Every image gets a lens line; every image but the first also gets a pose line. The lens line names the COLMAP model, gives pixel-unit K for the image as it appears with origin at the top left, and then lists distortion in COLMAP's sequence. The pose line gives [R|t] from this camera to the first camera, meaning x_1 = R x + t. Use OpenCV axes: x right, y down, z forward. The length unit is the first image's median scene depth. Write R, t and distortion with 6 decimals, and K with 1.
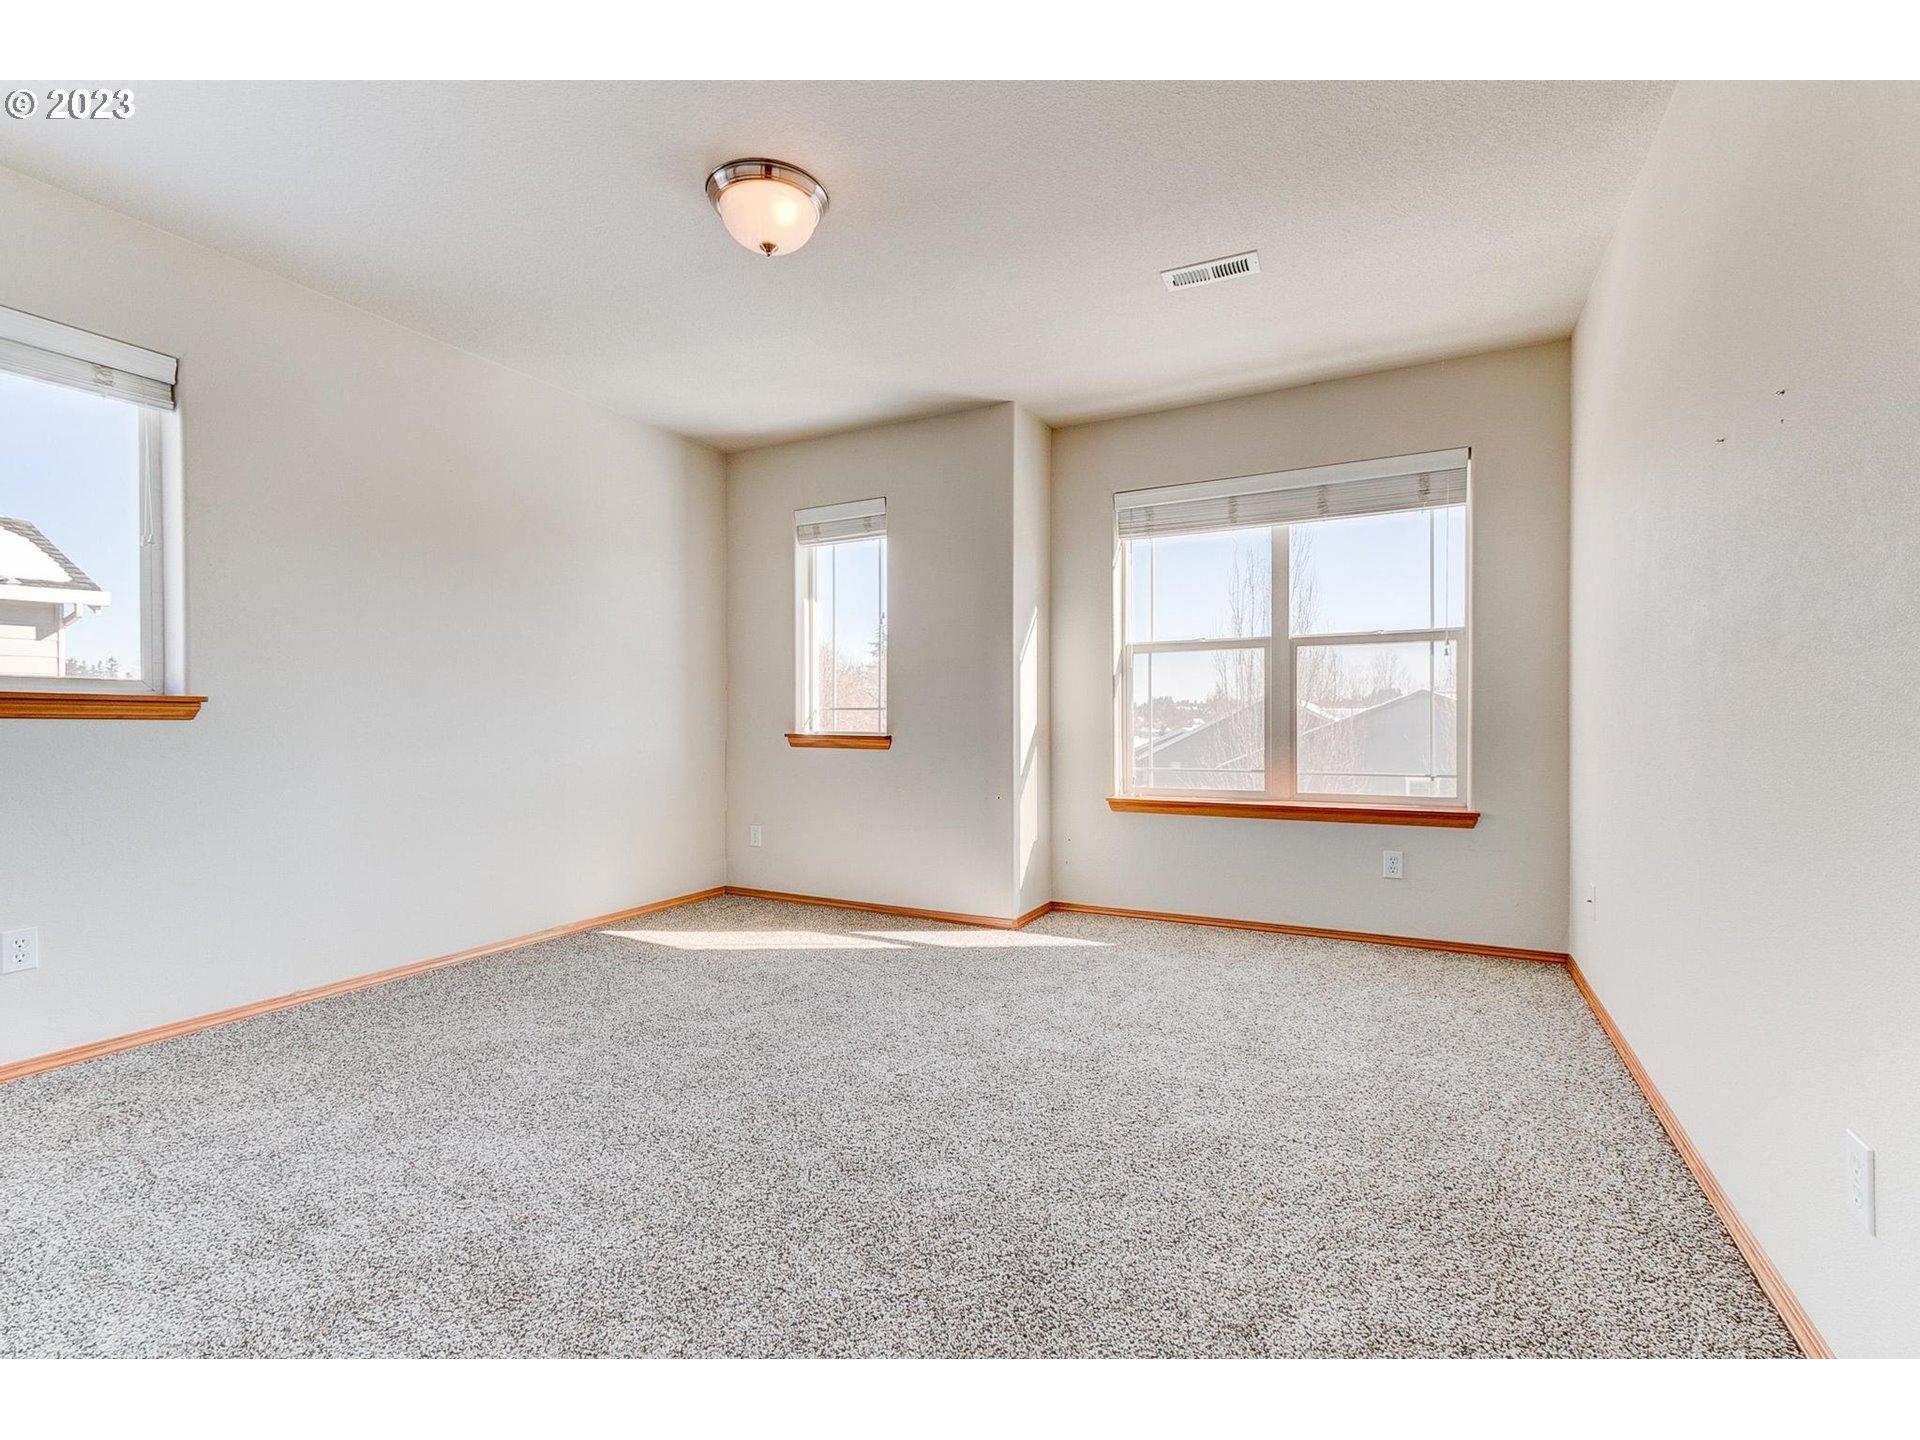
lens RADIAL K [[892.0, 0, 951.6], [0, 892.0, 716.2], [0, 0, 1]] dist [0.025703, 0.000263]
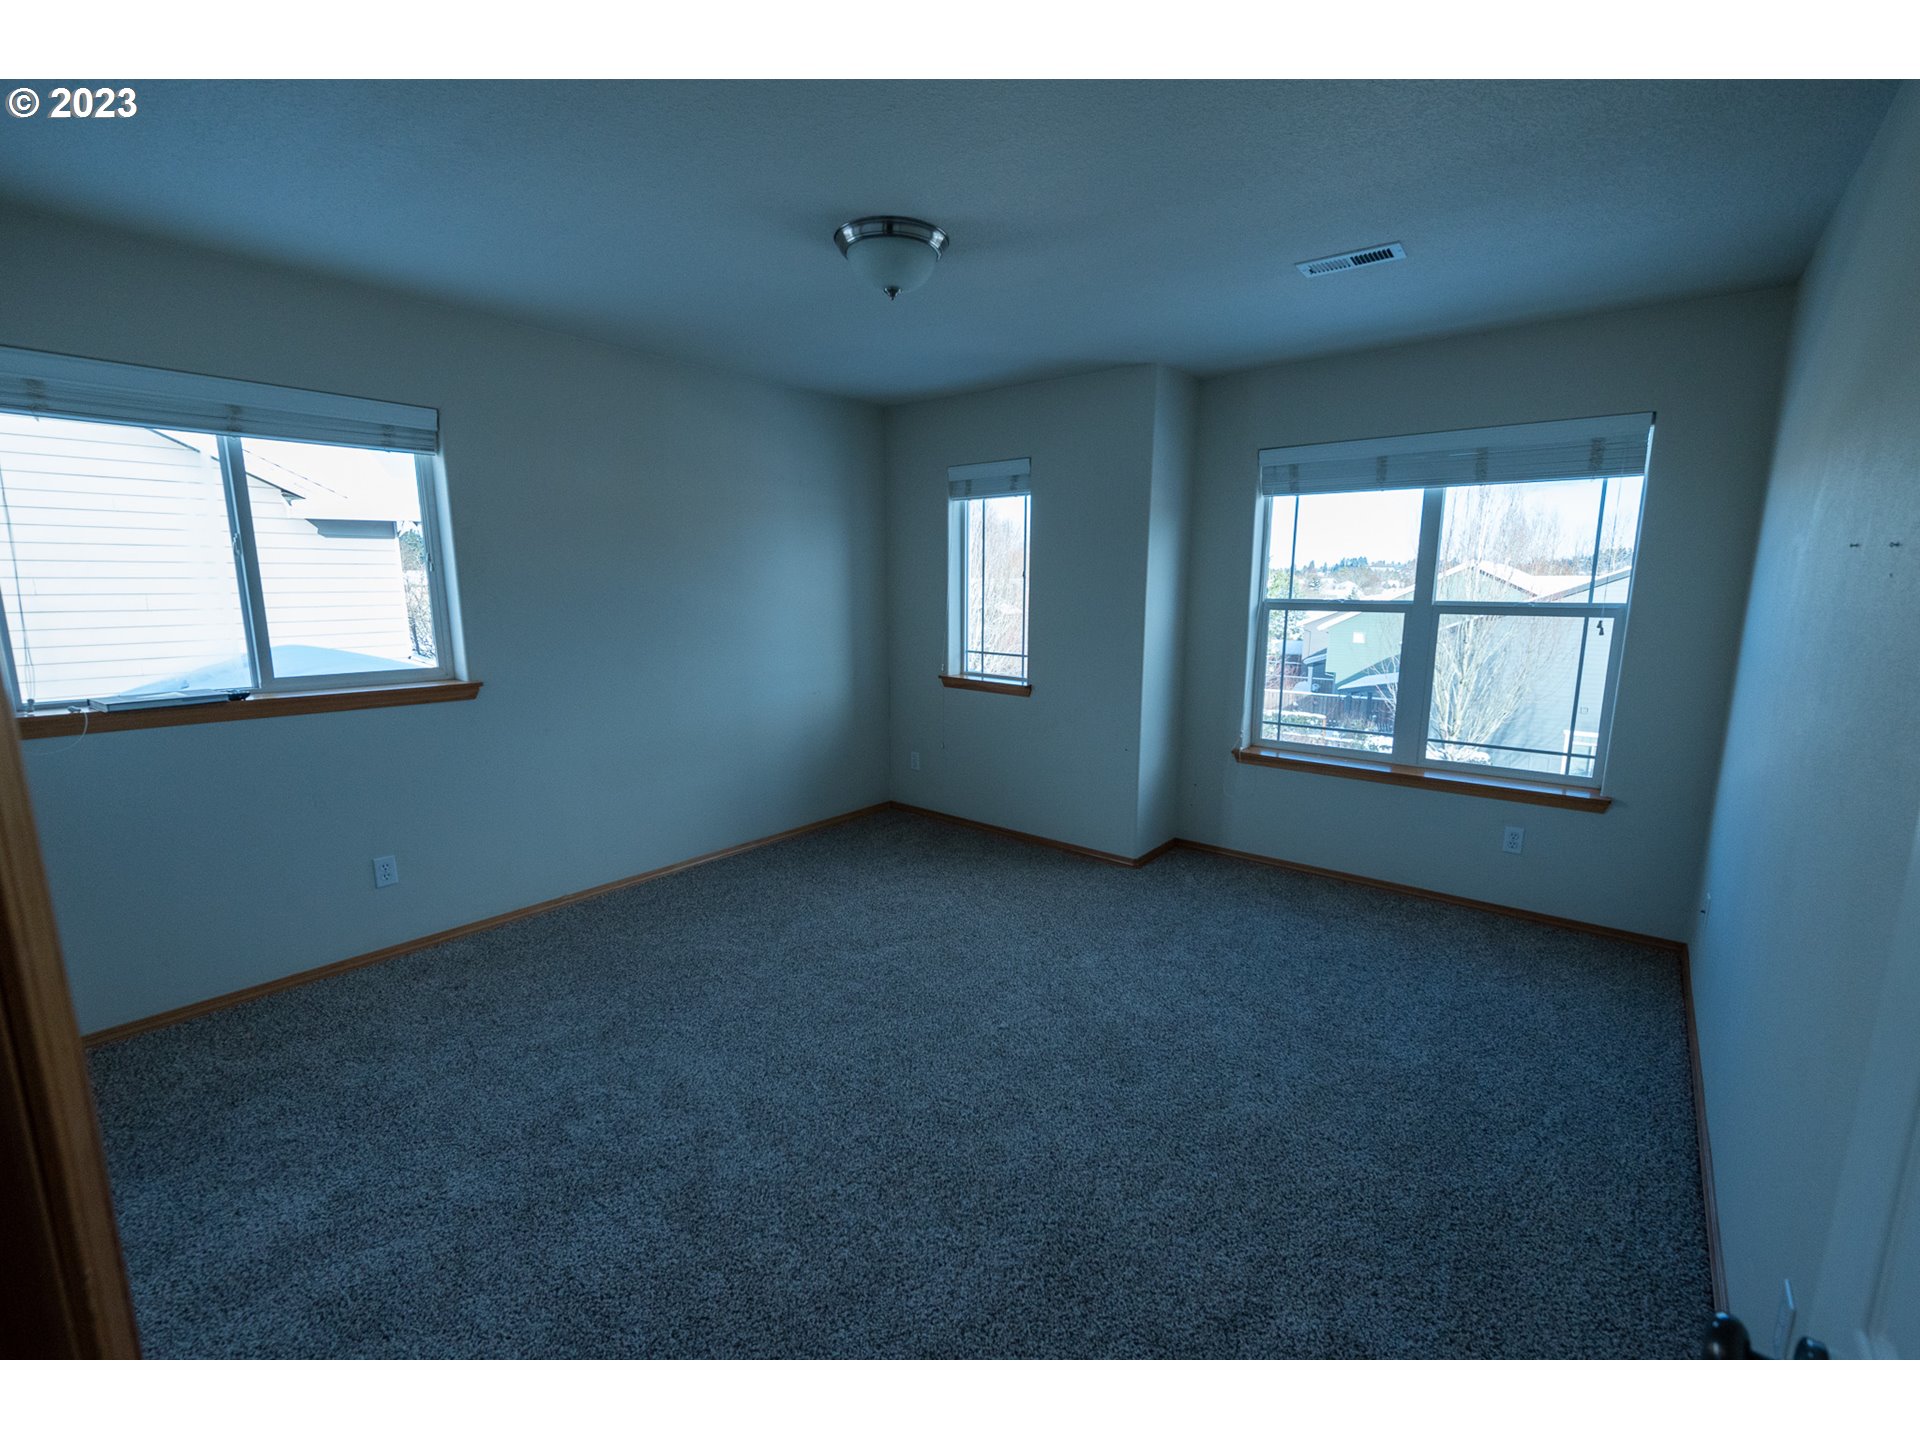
lens RADIAL K [[840.3, 0, 963.0], [0, 840.3, 721.4], [0, 0, 1]] dist [-0.001473, 0.002109]
pose [[0.980186, 0.039260, -0.194148, 0.093111], [-0.005515, 0.985190, 0.171379, -0.197248], [0.198001, -0.166912, 0.965886, -0.031643]]
